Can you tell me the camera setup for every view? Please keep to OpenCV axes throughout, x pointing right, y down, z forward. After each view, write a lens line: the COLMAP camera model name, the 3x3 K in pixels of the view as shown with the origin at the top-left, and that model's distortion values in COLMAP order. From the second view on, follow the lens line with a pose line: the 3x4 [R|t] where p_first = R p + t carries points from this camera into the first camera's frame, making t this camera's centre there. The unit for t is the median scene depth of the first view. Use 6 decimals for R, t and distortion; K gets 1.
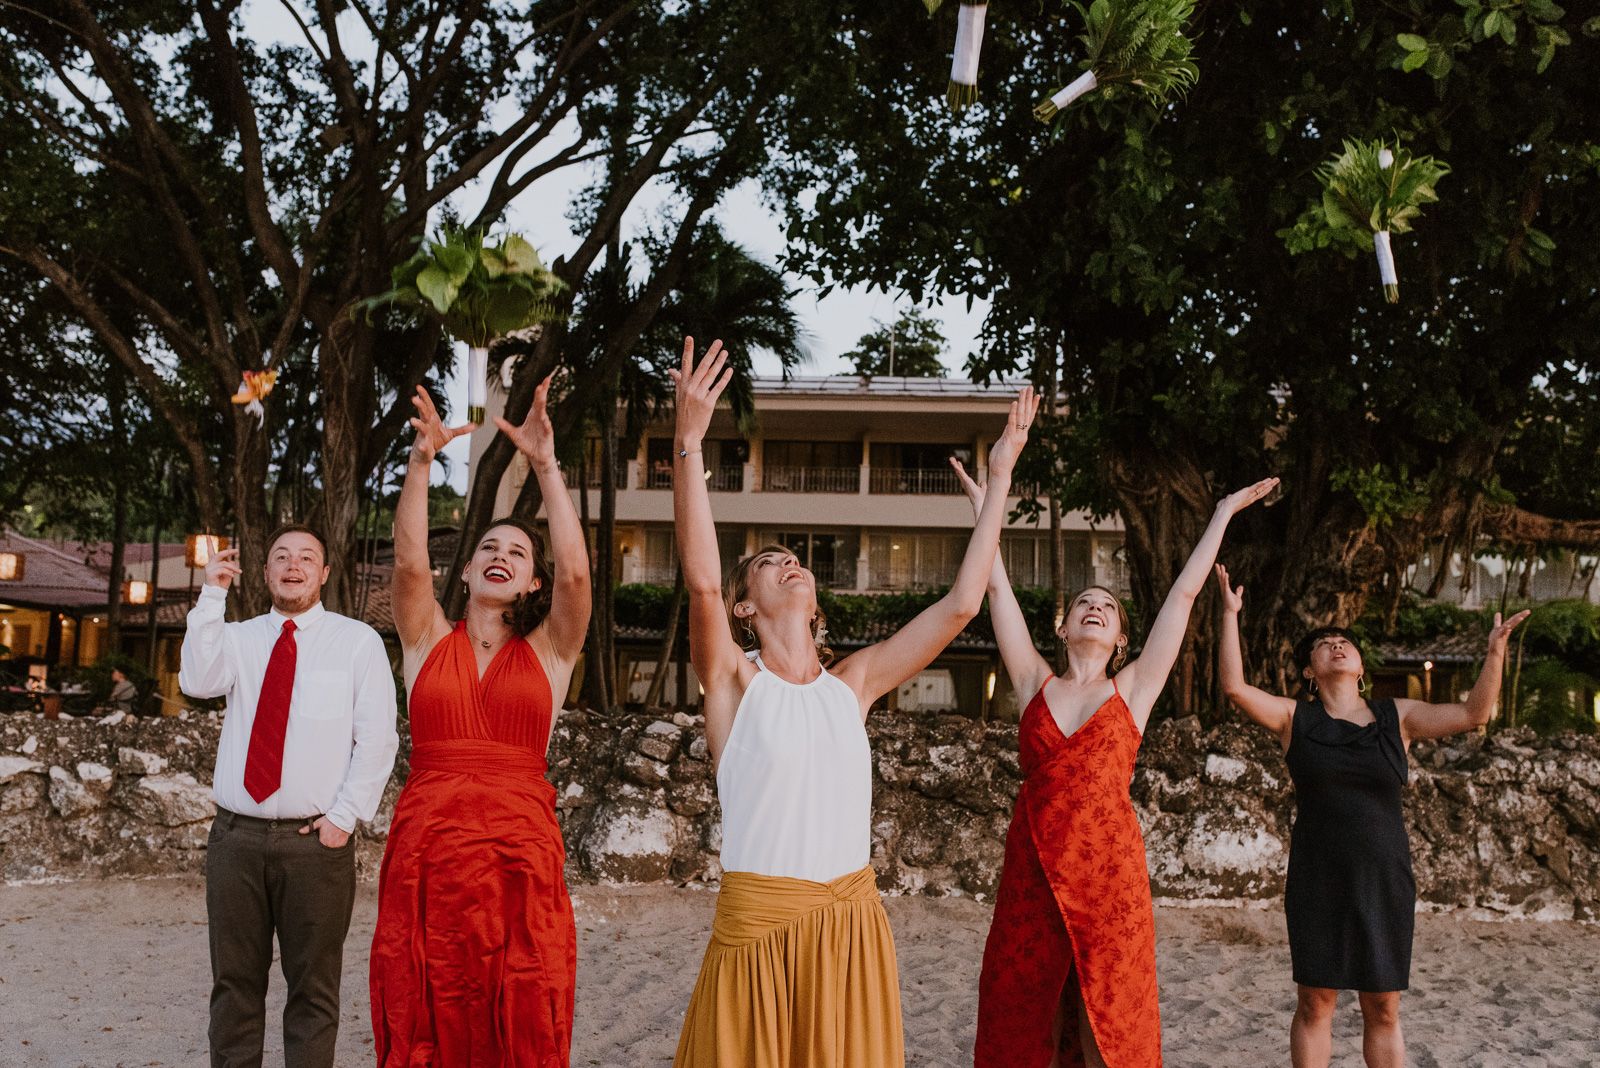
lens RADIAL K [[1501.8, 0, 813.6], [0, 1501.8, 523.8], [0, 0, 1]] dist [-0.005021, 0.005849]
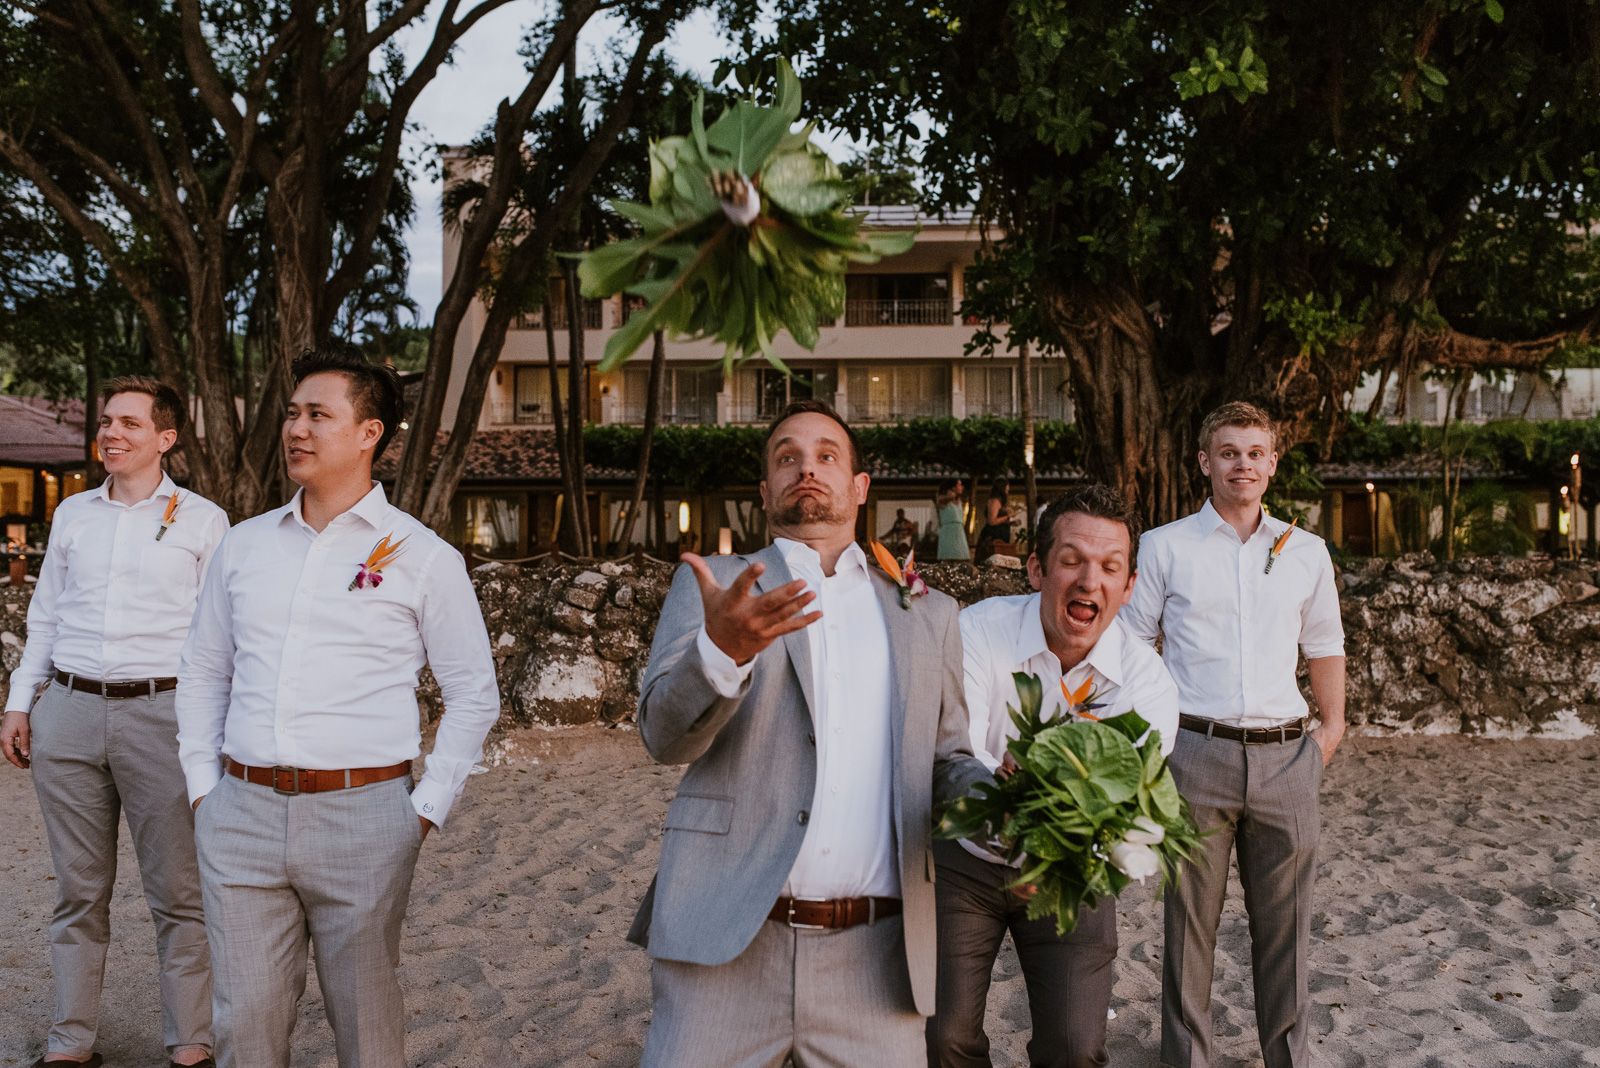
lens RADIAL K [[1501.8, 0, 813.6], [0, 1501.8, 523.8], [0, 0, 1]] dist [-0.005021, 0.005849]
pose [[0.999556, -0.029717, 0.002331, 0.034853], [0.029268, 0.993246, 0.112271, -0.008714], [-0.005652, -0.112153, 0.993675, -0.018053]]
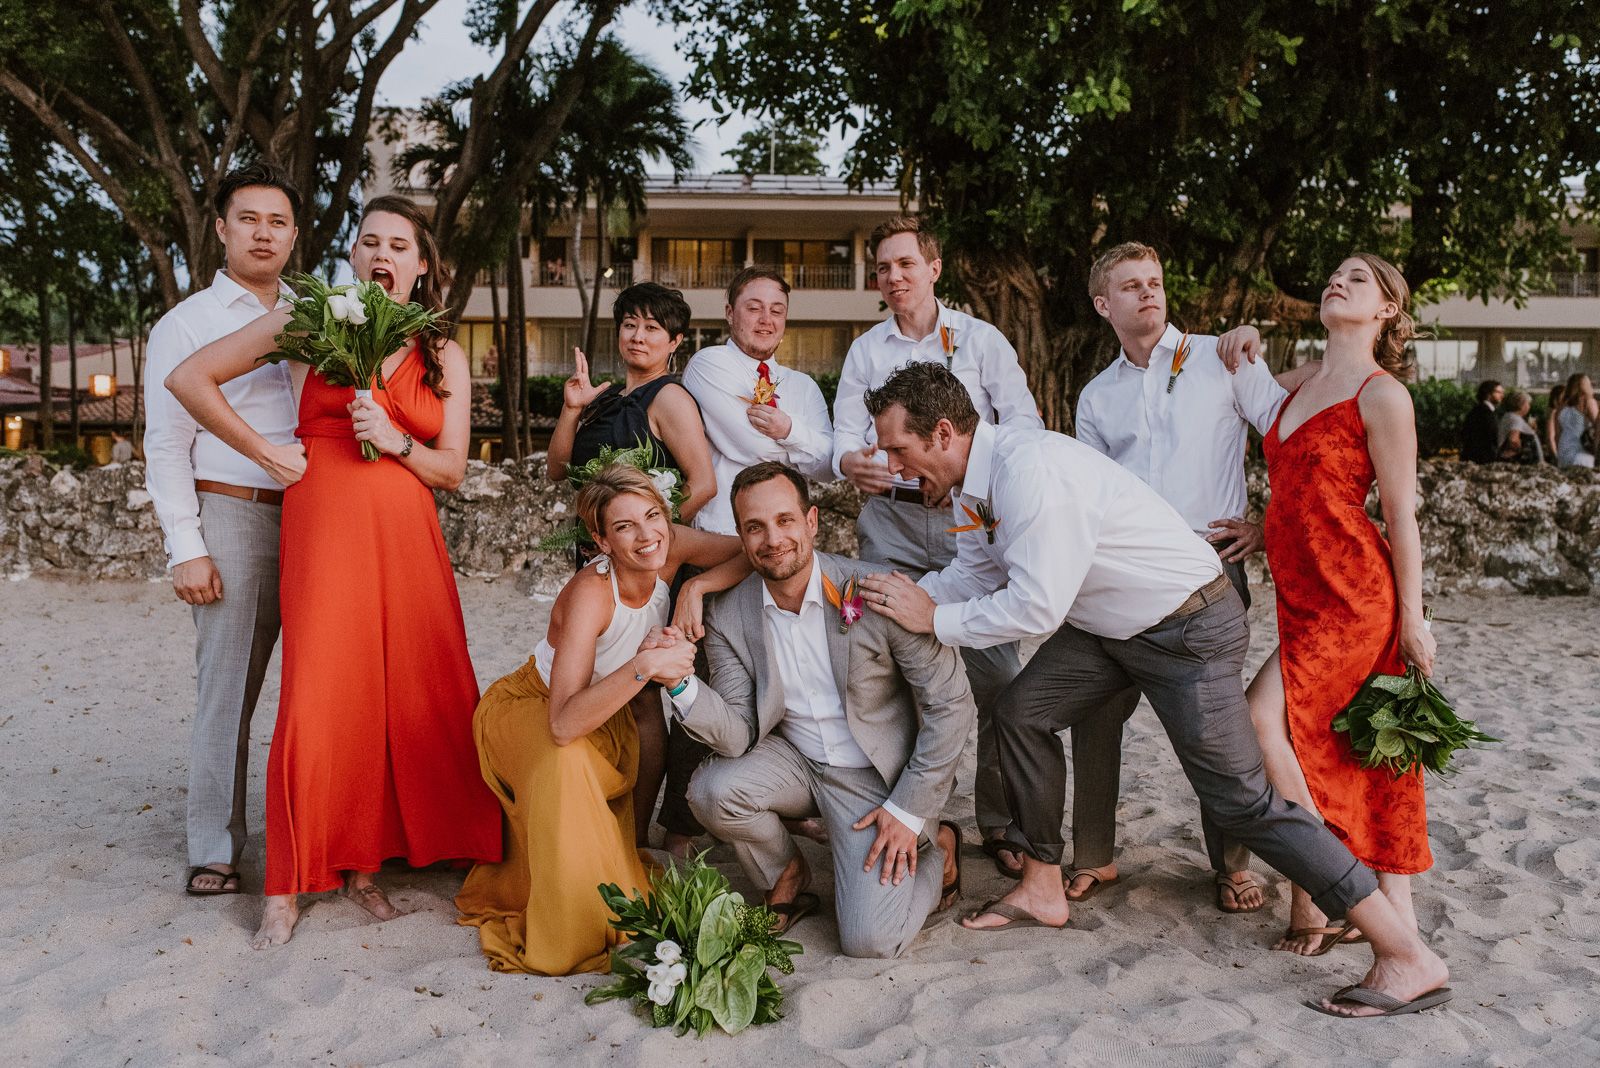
lens RADIAL K [[1500.3, 0, 800.0], [0, 1500.3, 534.0], [0, 0, 1]] dist [0.001181, -0.002578]
pose [[0.997441, -0.020874, 0.068383, -0.021817], [0.011015, 0.989878, 0.141492, 0.005677], [-0.070645, -0.140376, 0.987575, -0.247338]]
